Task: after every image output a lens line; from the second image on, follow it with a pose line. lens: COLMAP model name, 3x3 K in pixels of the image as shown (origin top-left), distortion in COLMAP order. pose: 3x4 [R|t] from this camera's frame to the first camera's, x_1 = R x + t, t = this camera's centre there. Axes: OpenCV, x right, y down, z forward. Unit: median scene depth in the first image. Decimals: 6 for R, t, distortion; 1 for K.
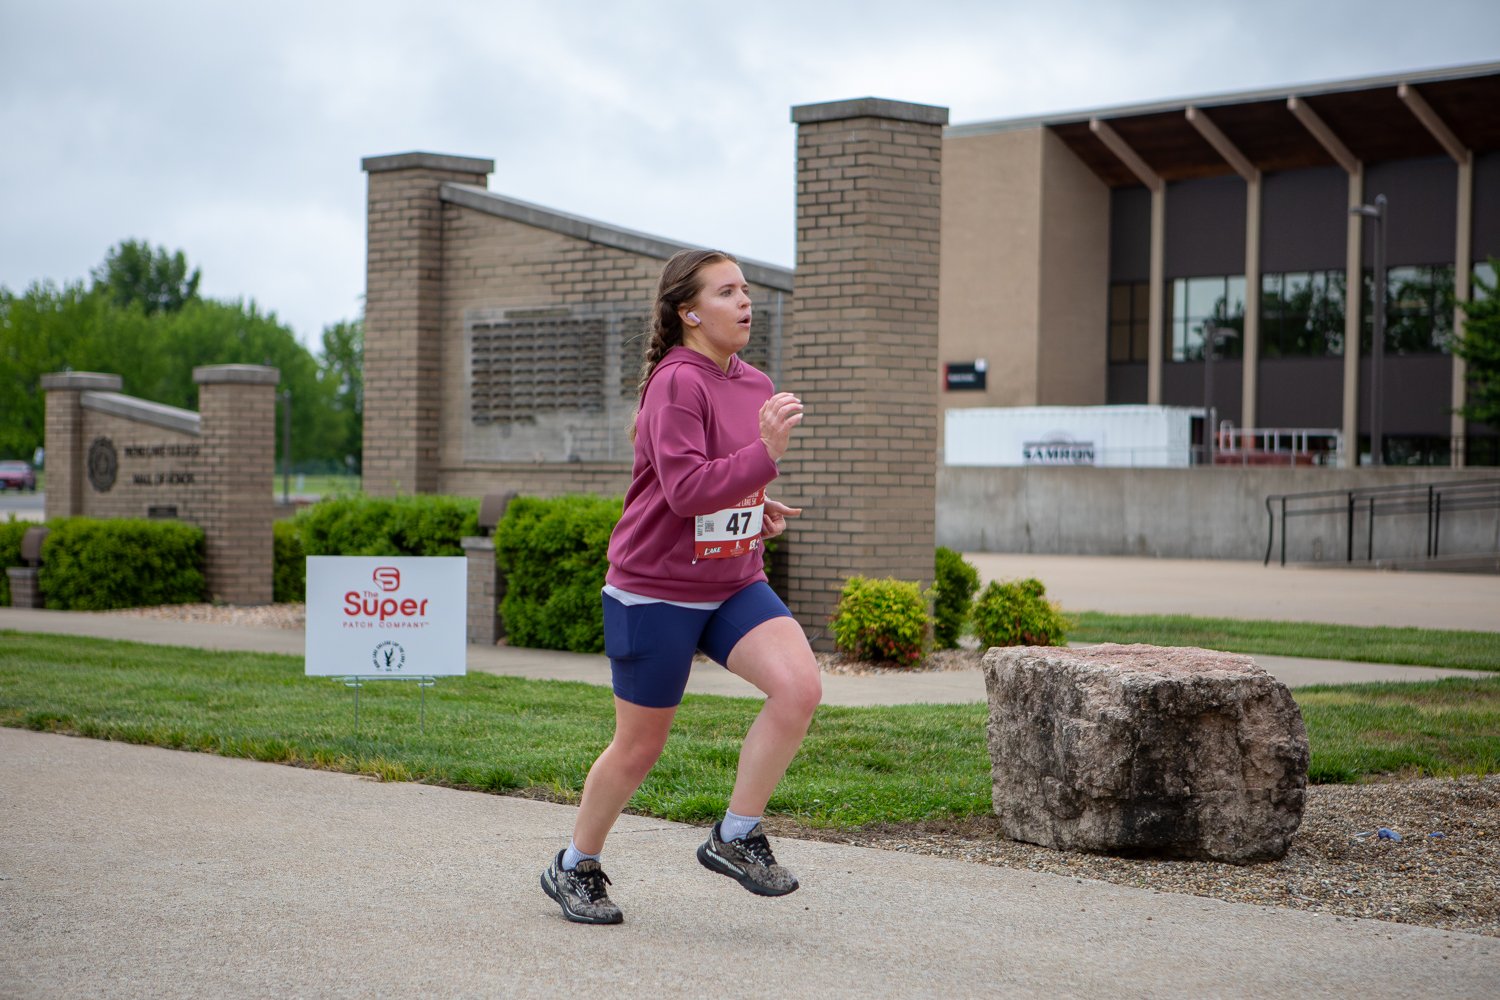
lens RADIAL K [[2877.3, 0, 749.1], [0, 2877.3, 507.8], [0, 0, 1]] dist [0.216207, 0.005381]
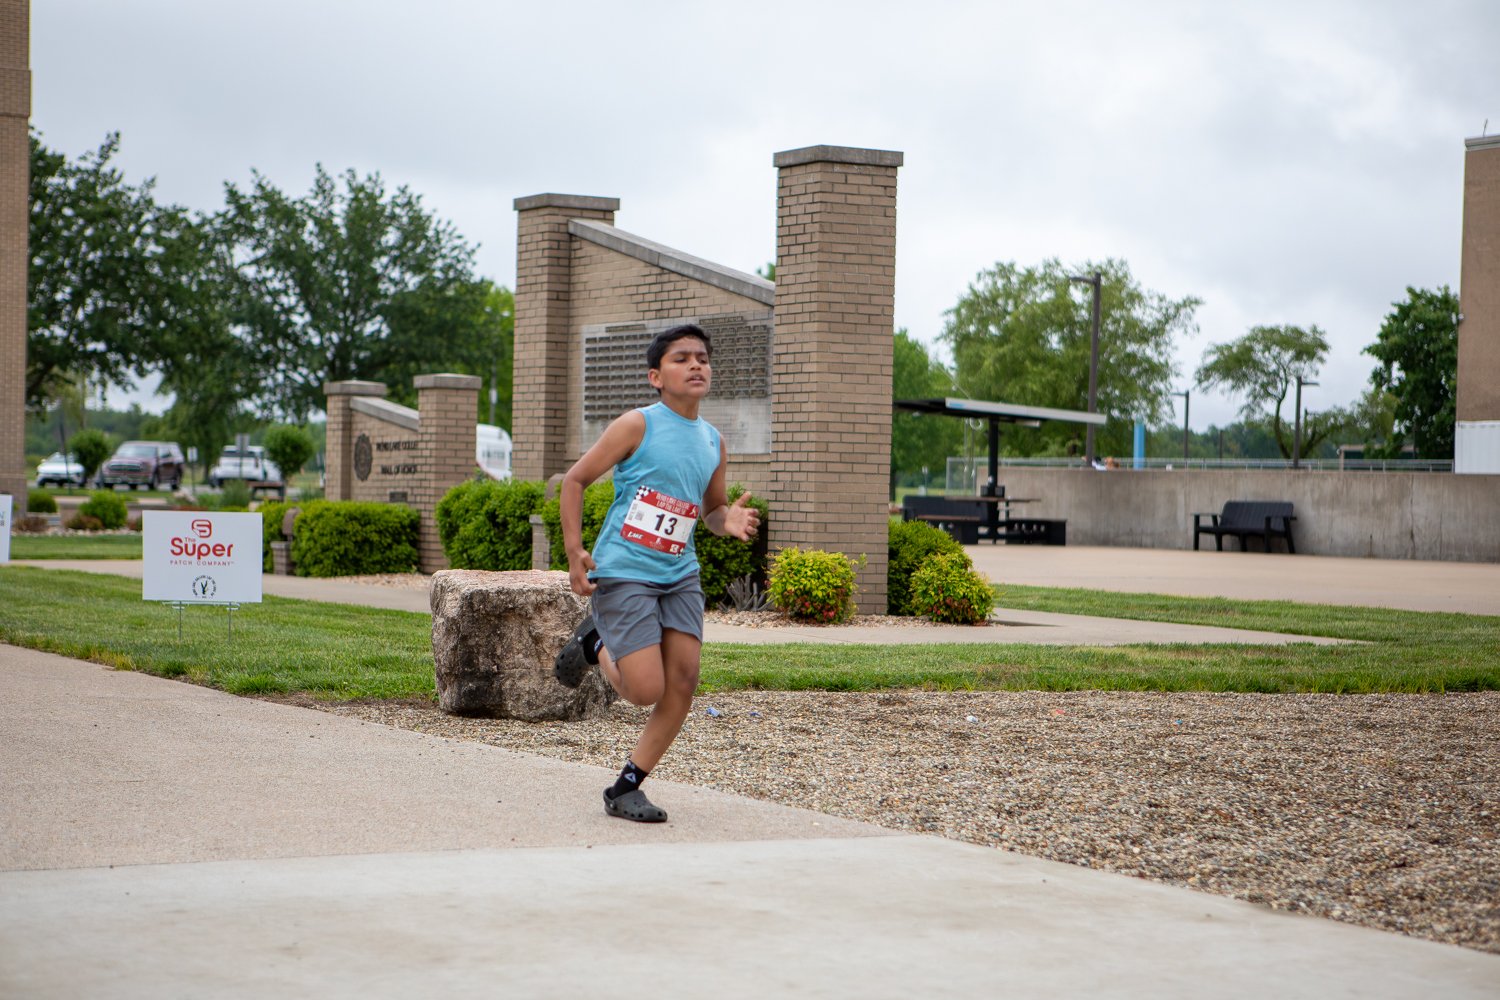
lens RADIAL K [[2877.3, 0, 749.1], [0, 2877.3, 507.8], [0, 0, 1]] dist [0.216207, 0.005381]
pose [[0.971562, 0.010497, -0.236554, 0.260656], [-0.011764, 0.999923, -0.003944, 0.010553], [0.236495, 0.006615, 0.971610, -0.140542]]
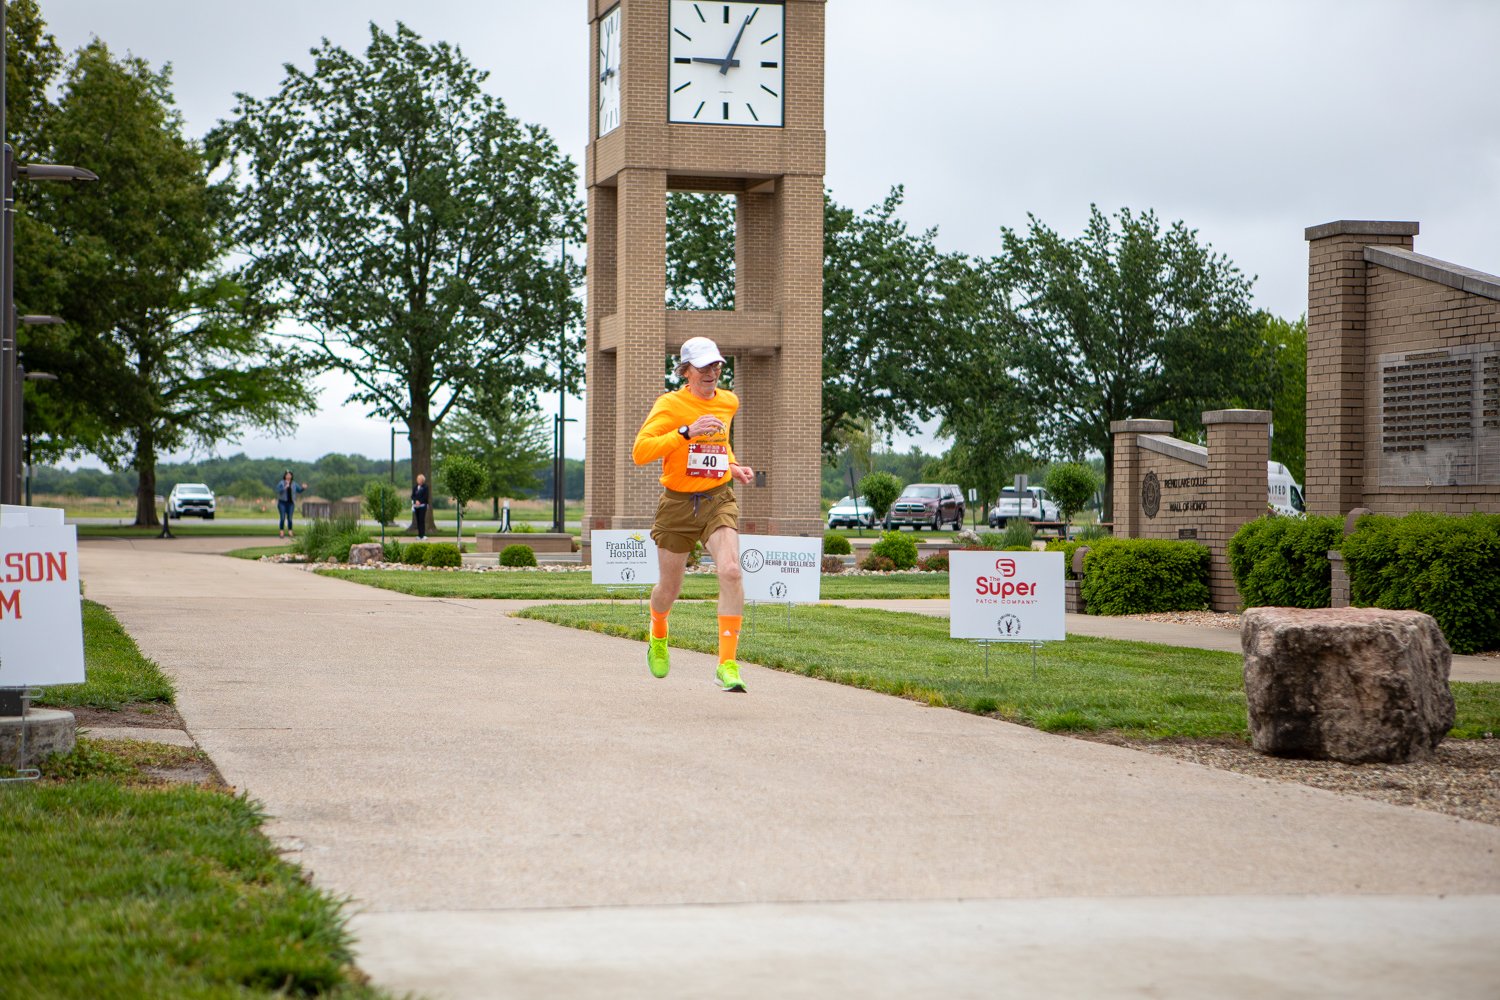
lens RADIAL K [[2877.3, 0, 749.1], [0, 2877.3, 507.8], [0, 0, 1]] dist [0.216207, 0.005381]
pose [[0.875172, -0.007749, -0.483750, 0.253173], [0.000350, 0.999882, -0.015384, 0.010501], [0.483812, 0.013294, 0.875071, -0.141977]]
